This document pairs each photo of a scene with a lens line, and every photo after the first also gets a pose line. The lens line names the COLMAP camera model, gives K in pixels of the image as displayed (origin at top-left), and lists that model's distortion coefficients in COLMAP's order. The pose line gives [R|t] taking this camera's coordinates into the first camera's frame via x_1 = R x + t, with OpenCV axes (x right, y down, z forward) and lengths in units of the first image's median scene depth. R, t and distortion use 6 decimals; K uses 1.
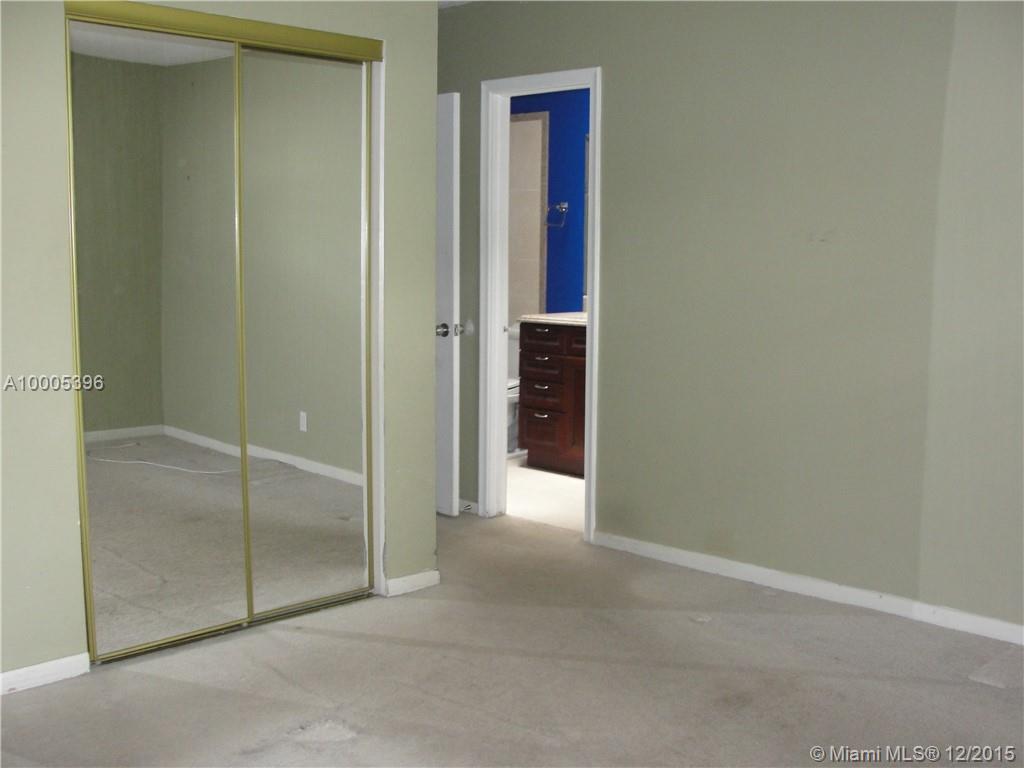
lens RADIAL K [[1150.3, 0, 512.0], [0, 1150.3, 384.0], [0, 0, 1]] dist [-0.224508, 0.310020]
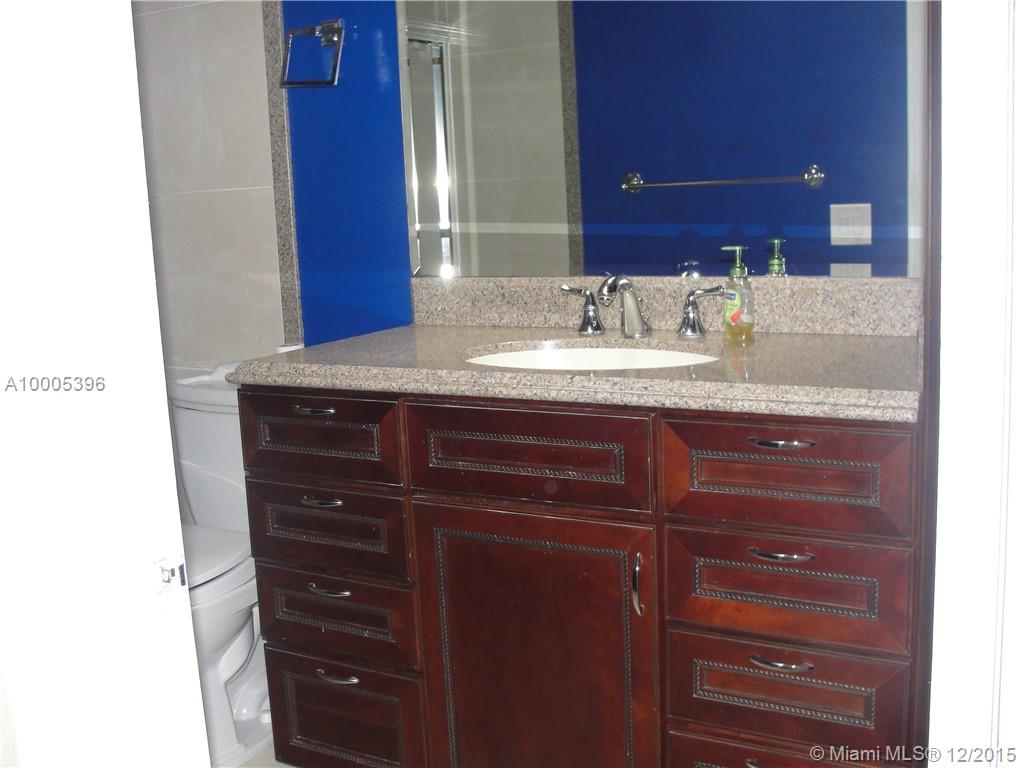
lens RADIAL K [[1150.3, 0, 512.0], [0, 1150.3, 384.0], [0, 0, 1]] dist [-0.224508, 0.310020]
pose [[0.967133, -0.101489, 0.233139, 0.007381], [0.092083, 0.994449, 0.050911, -0.062703], [-0.237012, -0.027770, 0.971110, 0.684075]]
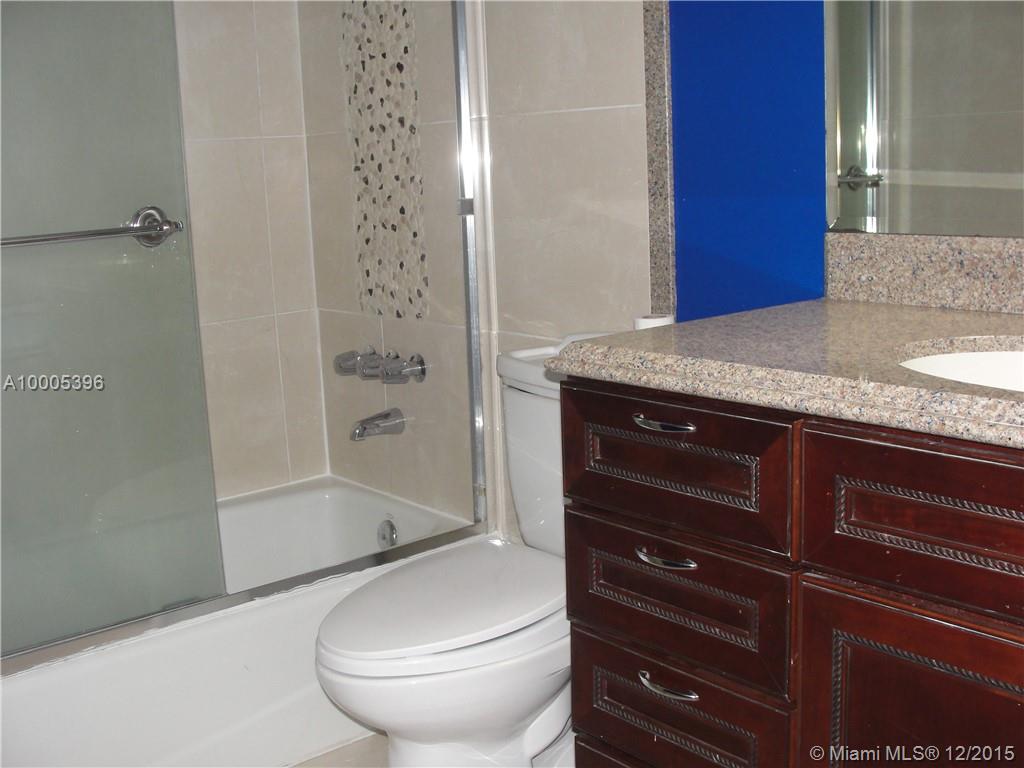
lens RADIAL K [[1150.3, 0, 512.0], [0, 1150.3, 384.0], [0, 0, 1]] dist [-0.224508, 0.310020]
pose [[0.992367, -0.037909, -0.117350, 0.023265], [0.045685, 0.996885, 0.064295, -0.066272], [0.114547, -0.069166, 0.991007, 0.785075]]
